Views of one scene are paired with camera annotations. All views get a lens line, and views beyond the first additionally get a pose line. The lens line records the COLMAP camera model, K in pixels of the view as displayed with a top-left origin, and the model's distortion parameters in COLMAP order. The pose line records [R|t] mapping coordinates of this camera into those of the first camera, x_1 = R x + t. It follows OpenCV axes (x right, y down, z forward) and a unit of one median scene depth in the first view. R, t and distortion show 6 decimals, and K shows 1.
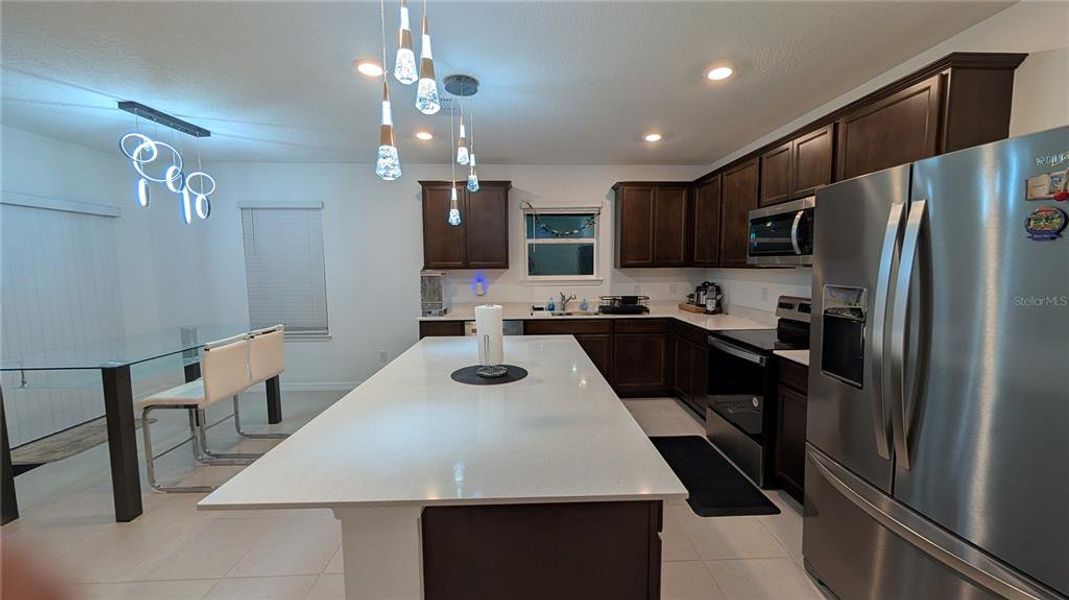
lens RADIAL K [[402.0, 0, 535.8], [0, 402.0, 298.8], [0, 0, 1]] dist [-0.001887, -0.000171]
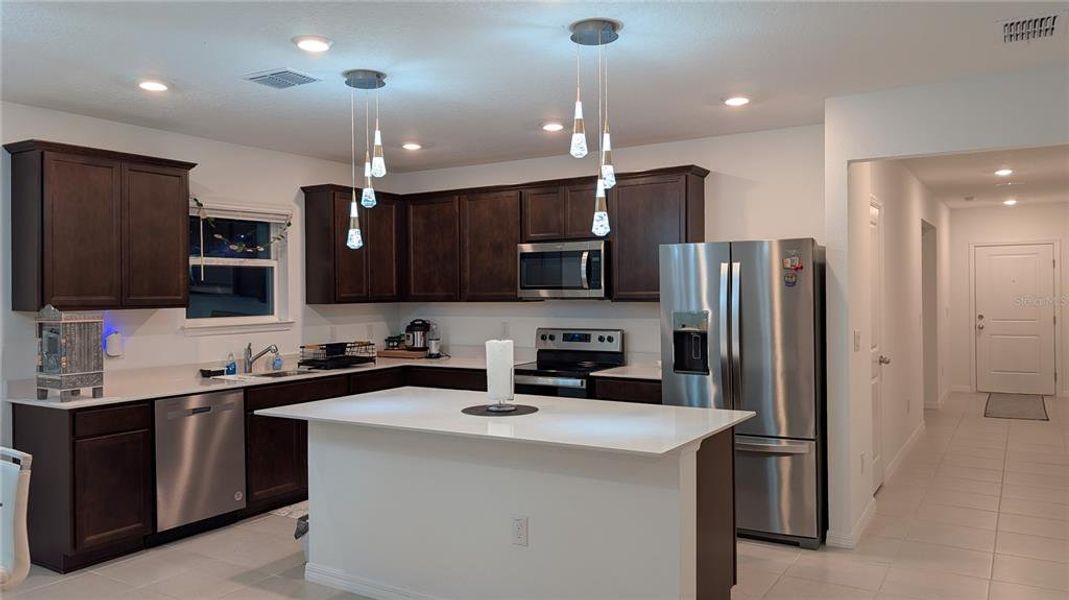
lens RADIAL K [[775.8, 0, 534.7], [0, 775.8, 297.7], [0, 0, 1]] dist [0.063030, -0.042788]
pose [[0.562372, -0.006019, 0.826863, -0.904297], [0.076737, 0.996038, -0.044941, 0.002557], [-0.823316, 0.088725, 0.560605, -0.084948]]
